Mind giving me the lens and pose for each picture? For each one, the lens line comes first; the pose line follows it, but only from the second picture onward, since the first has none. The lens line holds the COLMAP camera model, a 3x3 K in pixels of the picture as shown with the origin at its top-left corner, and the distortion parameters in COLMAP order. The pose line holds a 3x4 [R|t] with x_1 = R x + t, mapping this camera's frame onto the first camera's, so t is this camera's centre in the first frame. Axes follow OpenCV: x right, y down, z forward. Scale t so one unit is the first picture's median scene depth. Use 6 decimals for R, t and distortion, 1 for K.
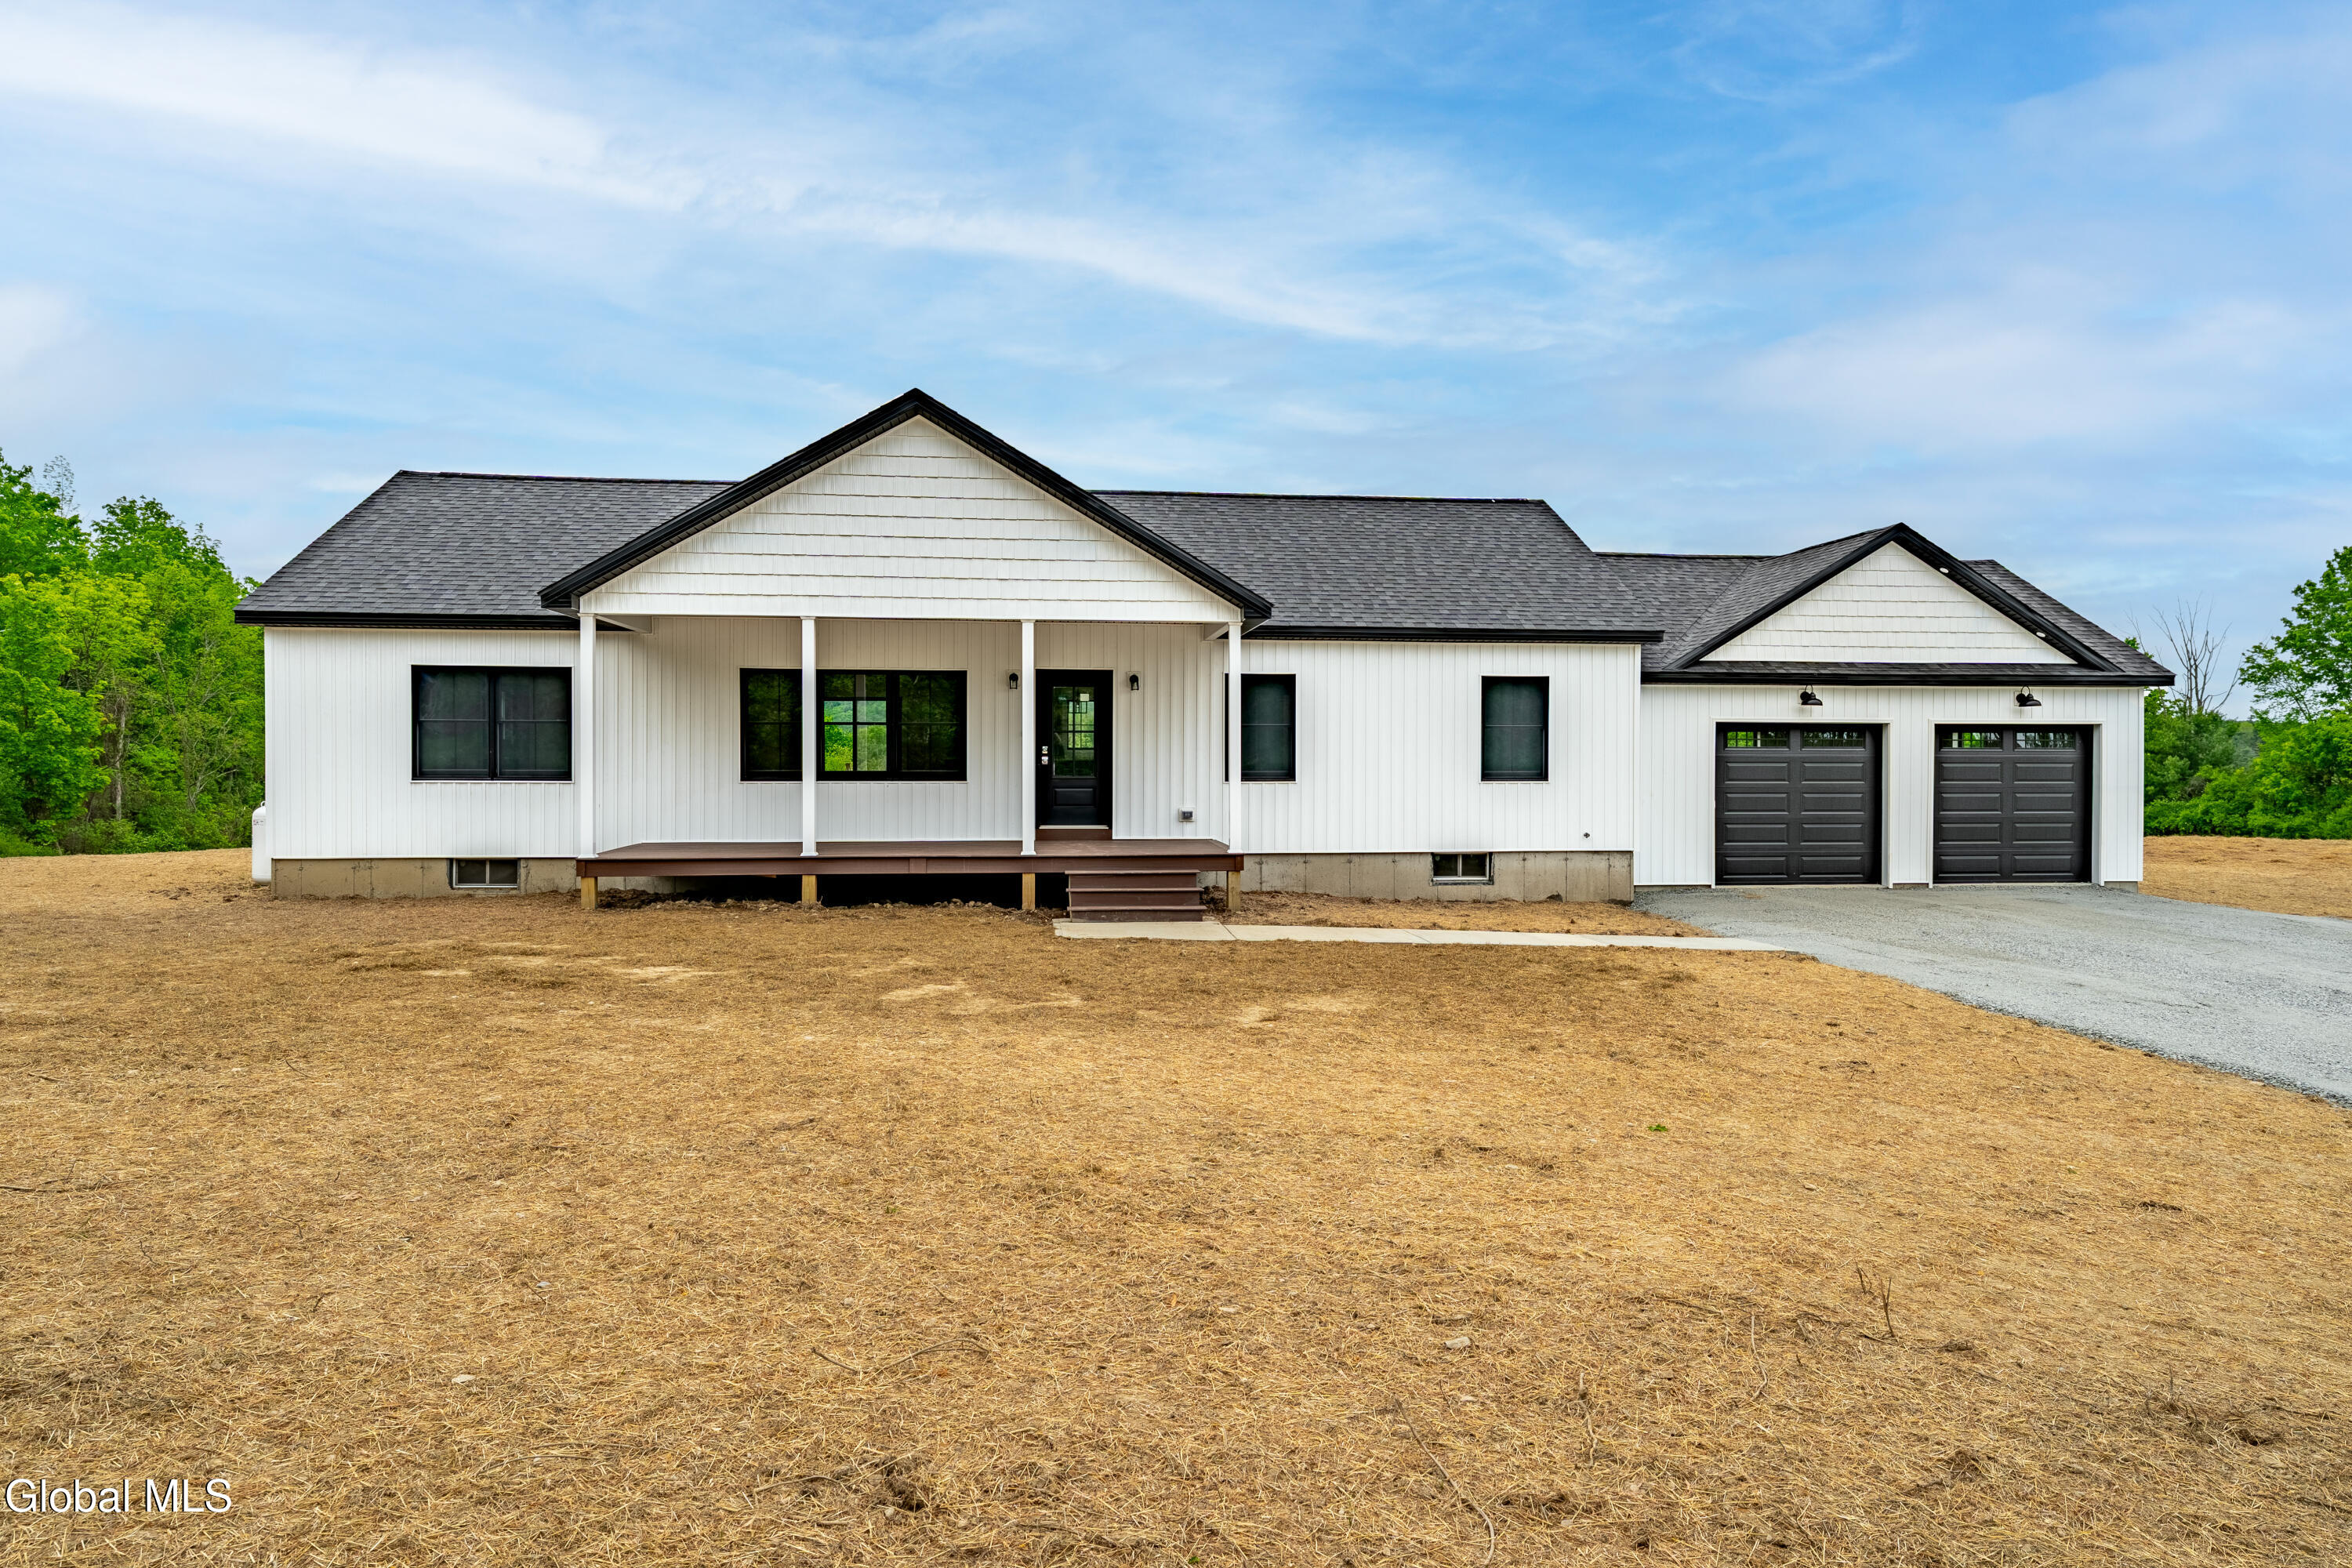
lens RADIAL K [[1339.7, 0, 1176.0], [0, 1339.7, 784.0], [0, 0, 1]] dist [0.003589, 0.000695]
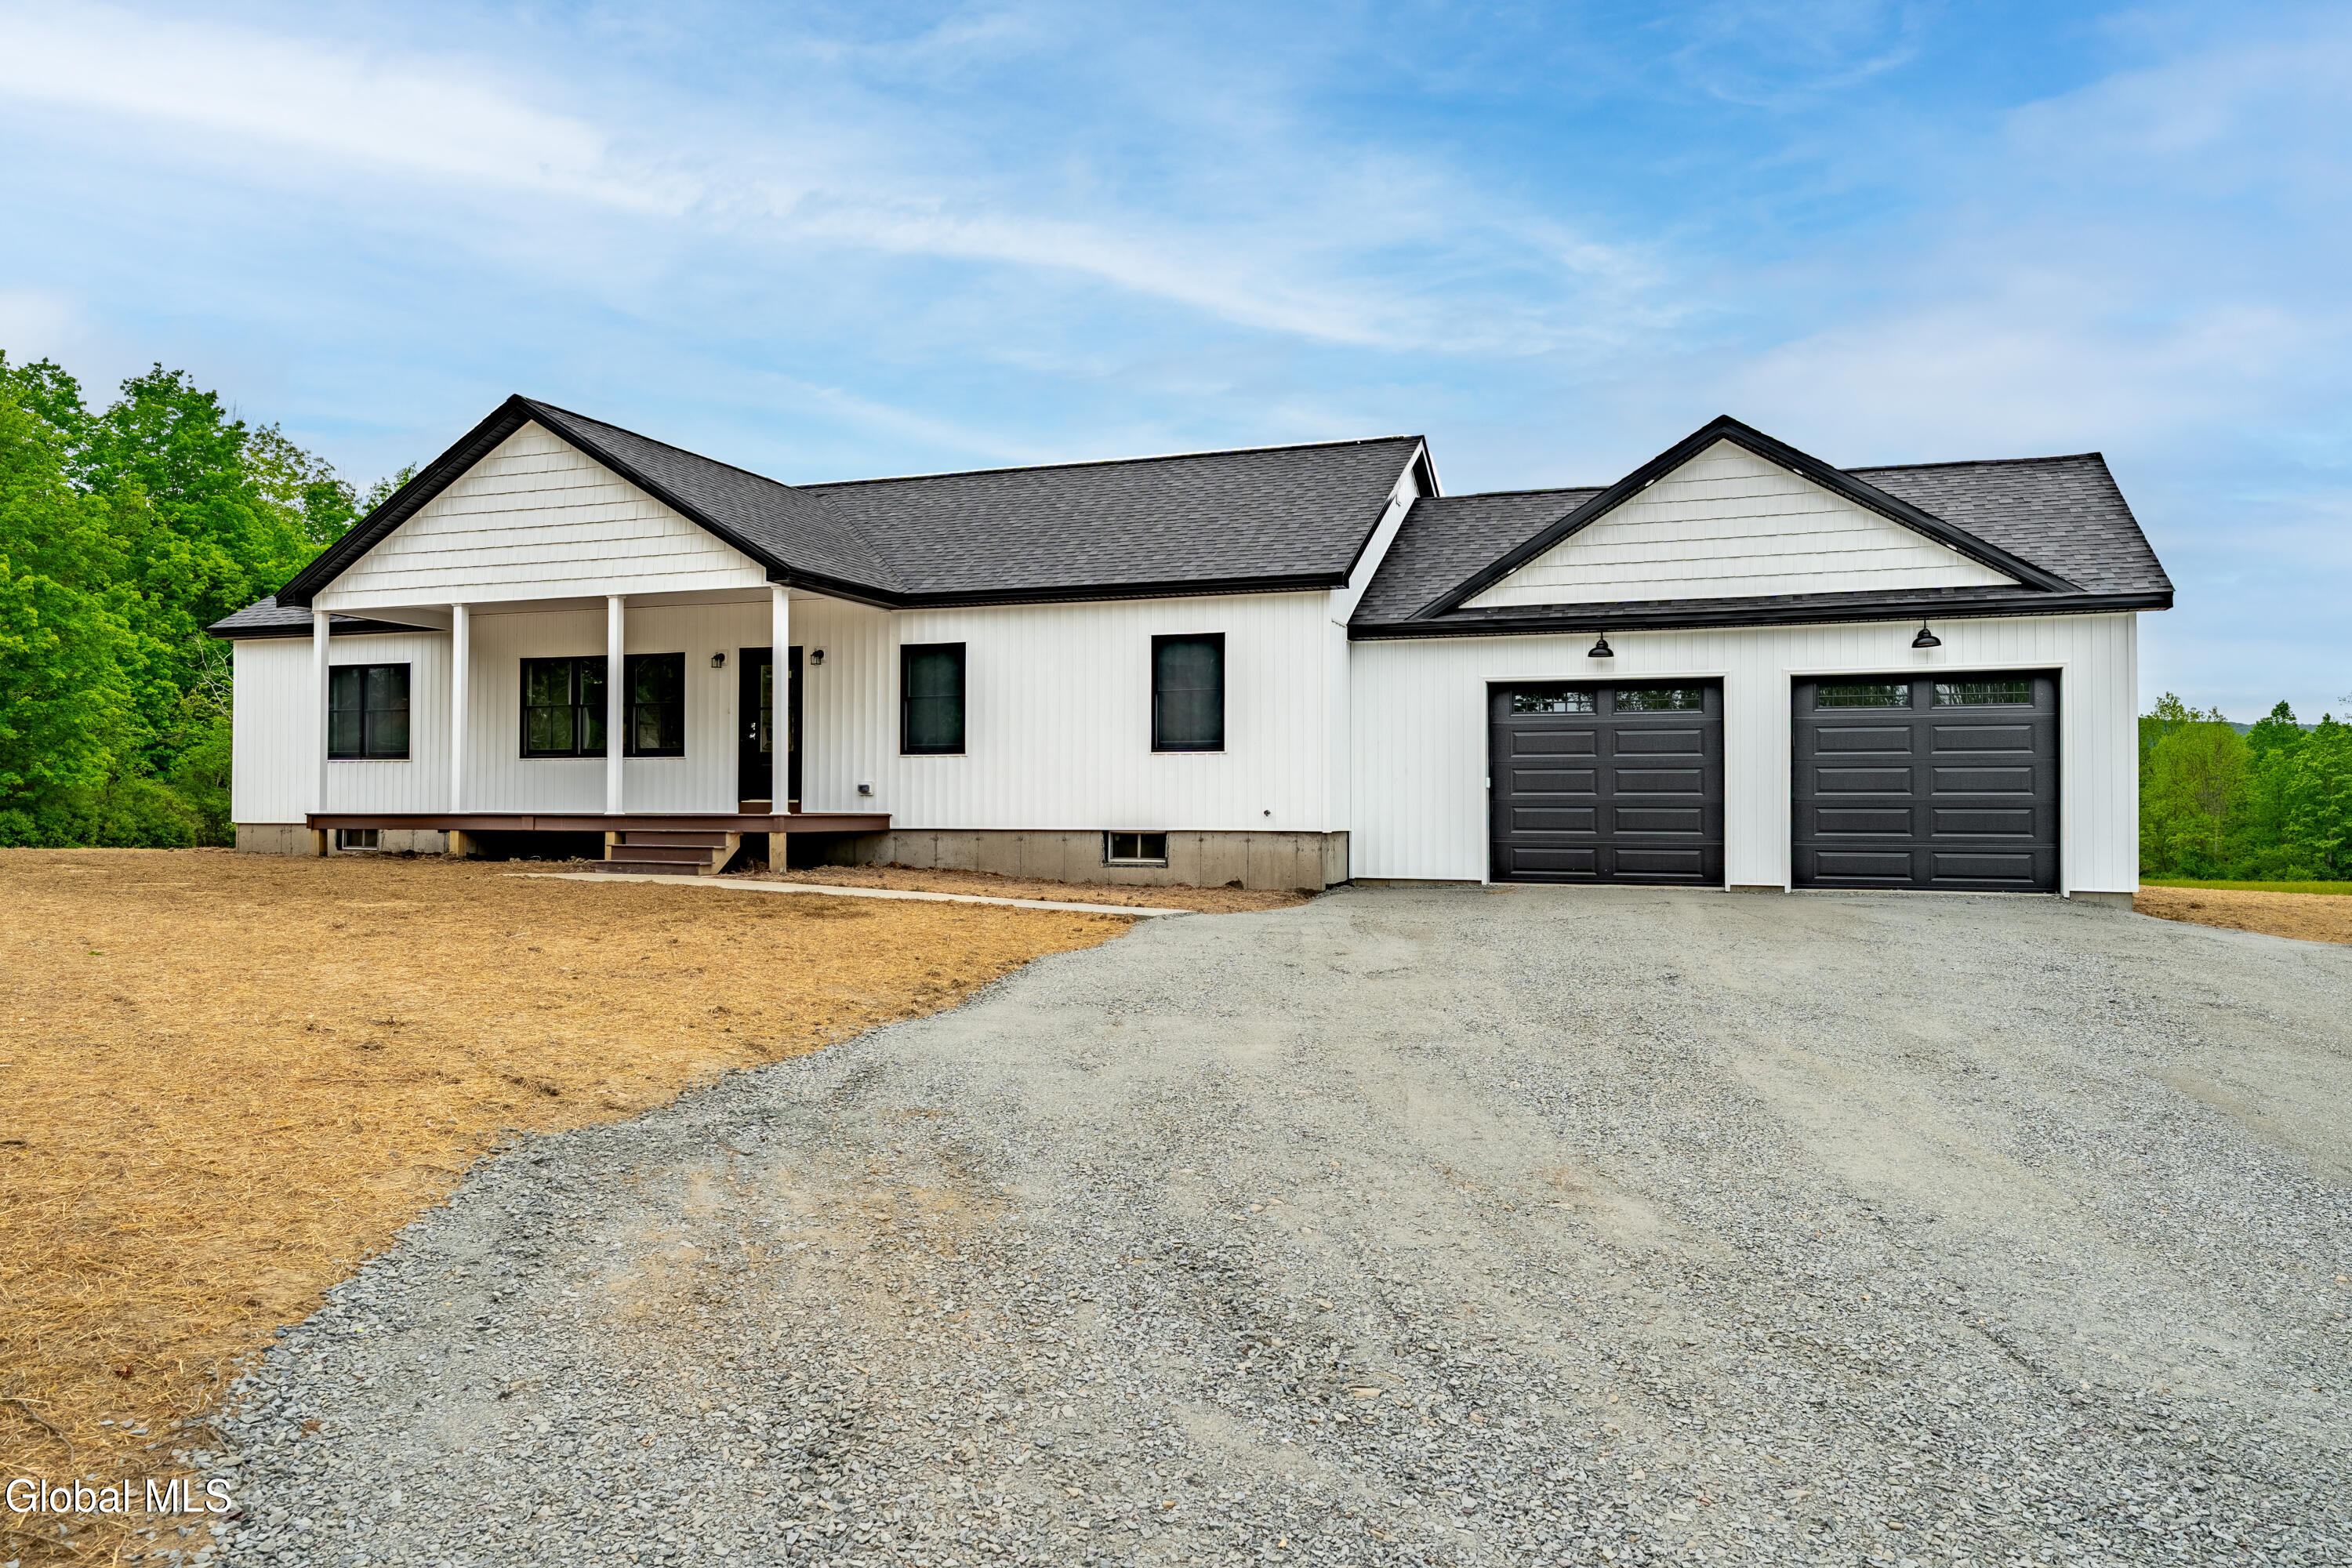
lens RADIAL K [[1496.1, 0, 1177.0], [0, 1496.1, 814.2], [0, 0, 1]] dist [0.002791, 0.000181]
pose [[0.897791, 0.002783, -0.440413, 0.686312], [-0.011793, 0.999773, -0.017723, 0.057382], [0.440263, 0.021105, 0.897621, 0.102866]]
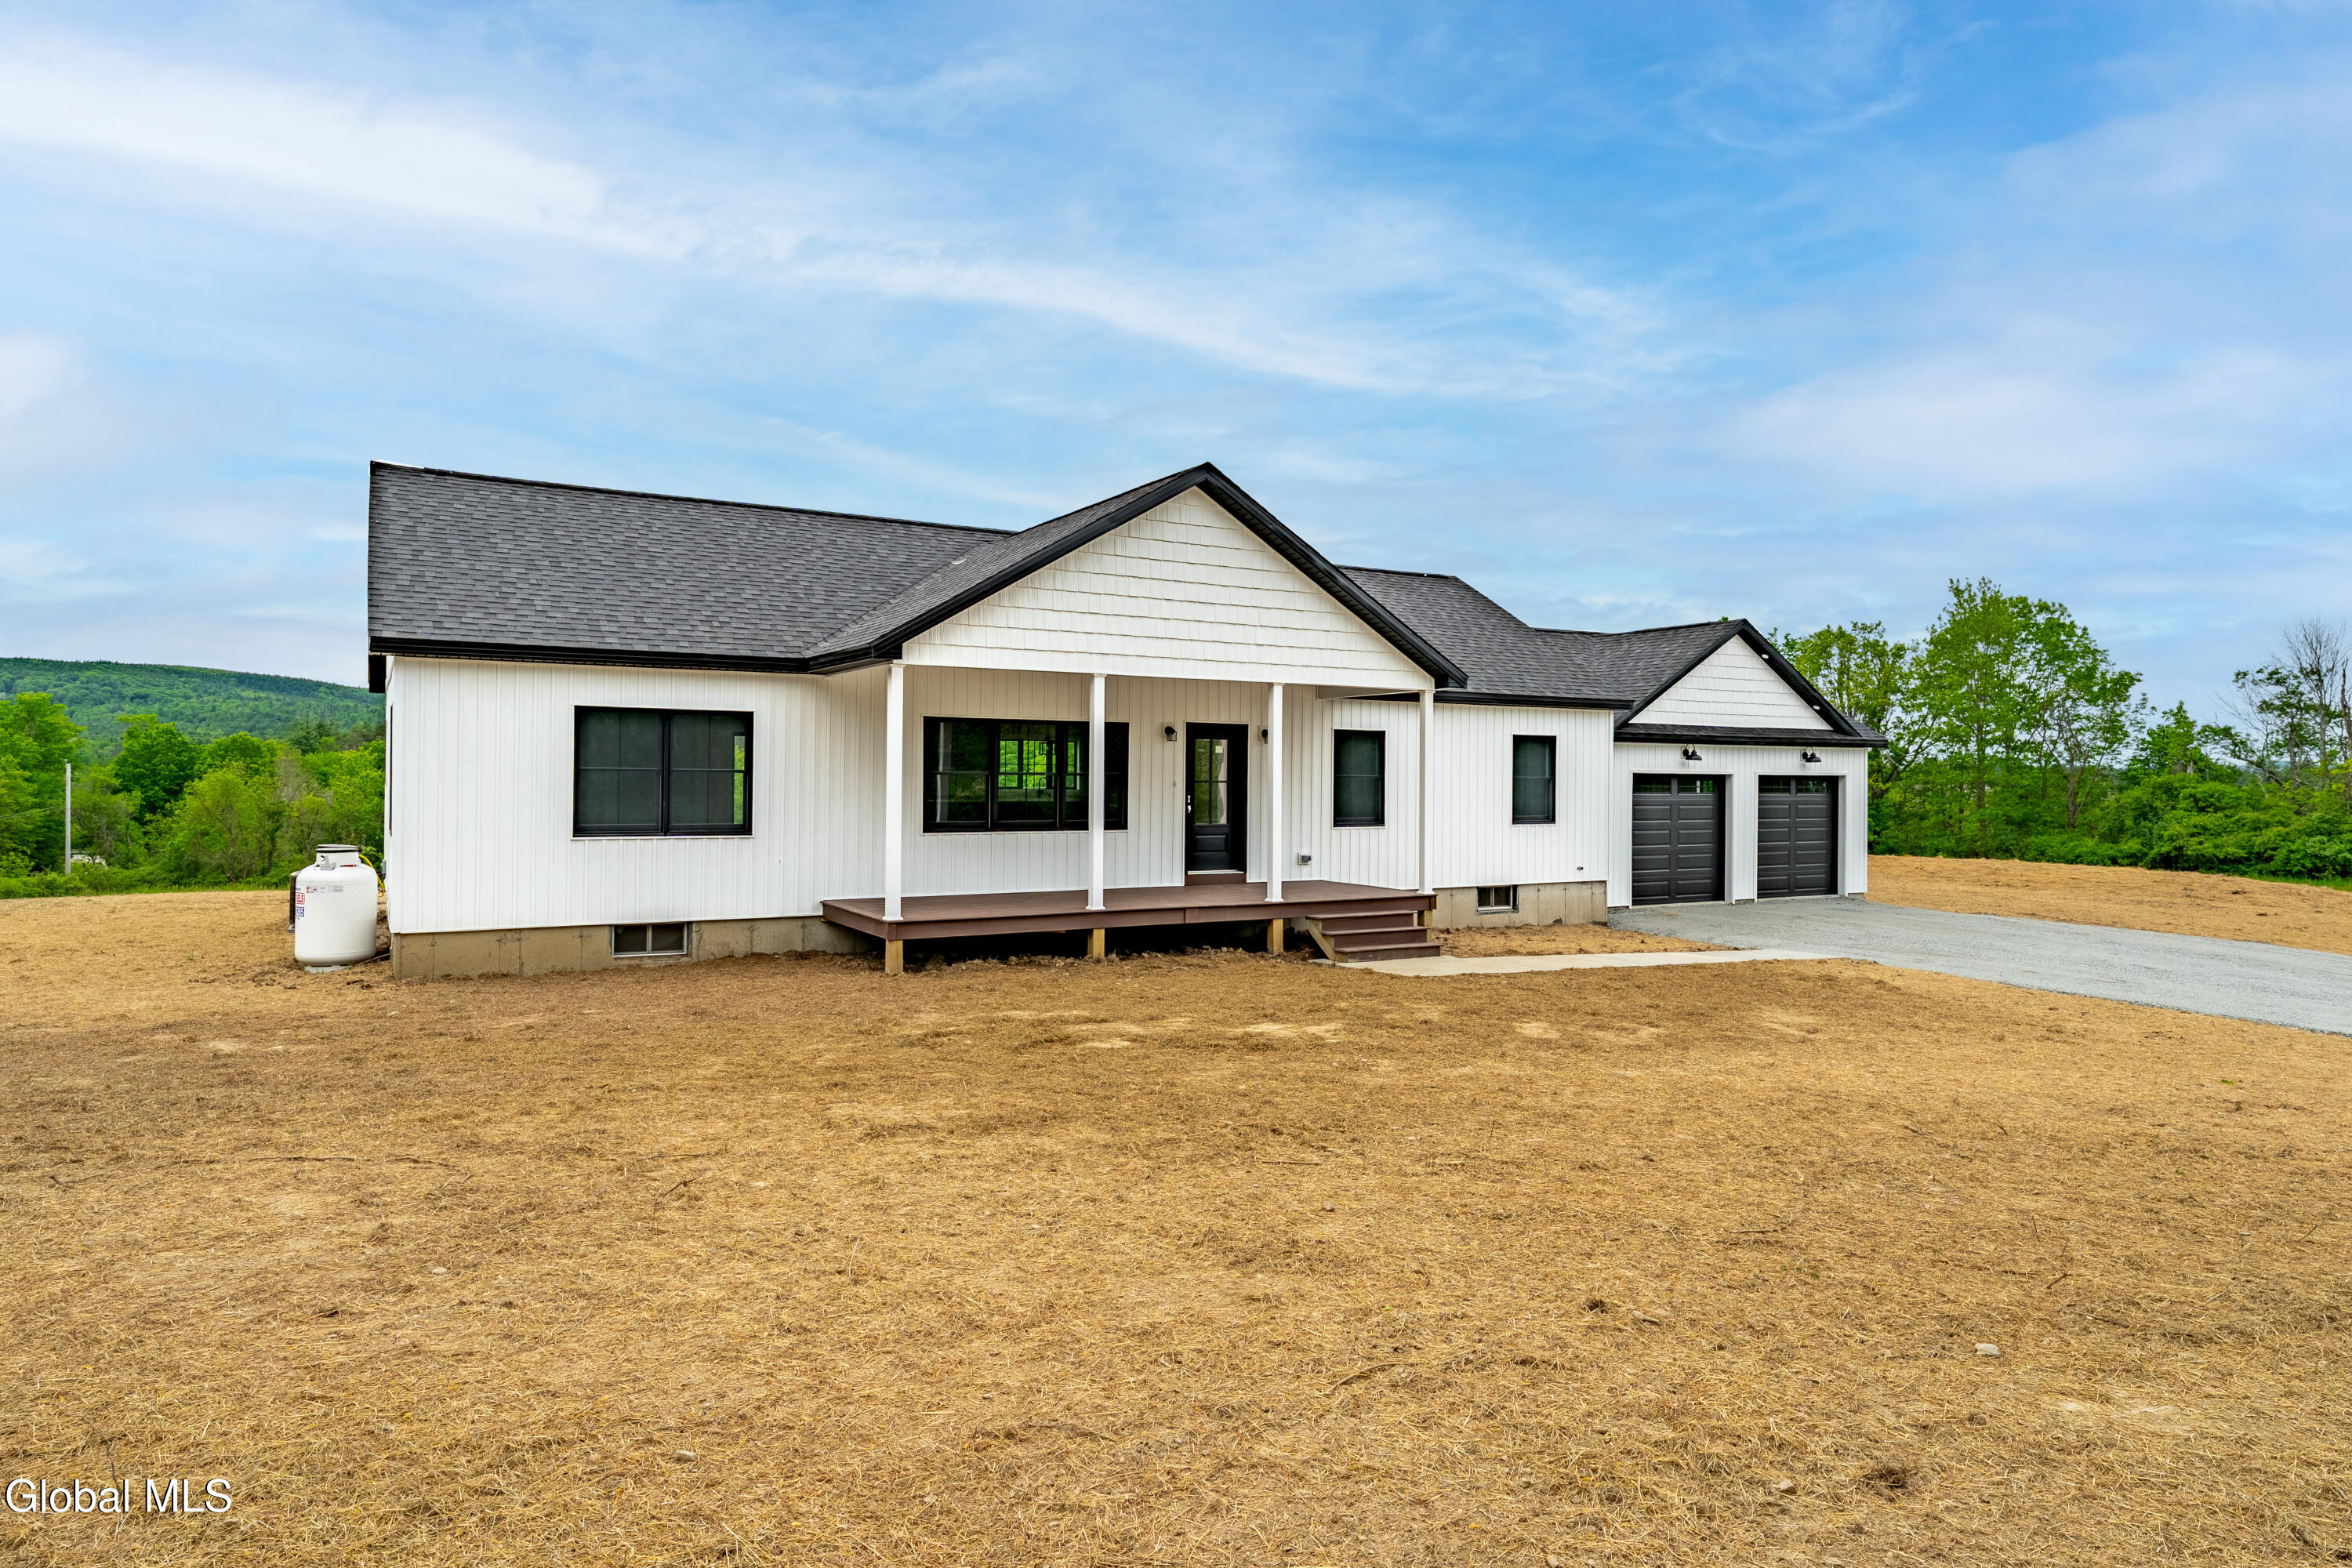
lens RADIAL K [[1364.6, 0, 1176.0], [0, 1364.6, 784.0], [0, 0, 1]] dist [-0.000512, -0.000069]
pose [[0.915899, 0.002873, 0.401400, -0.519116], [0.001969, 0.999930, -0.011649, -0.024049], [-0.401405, 0.011460, 0.915829, 0.025399]]
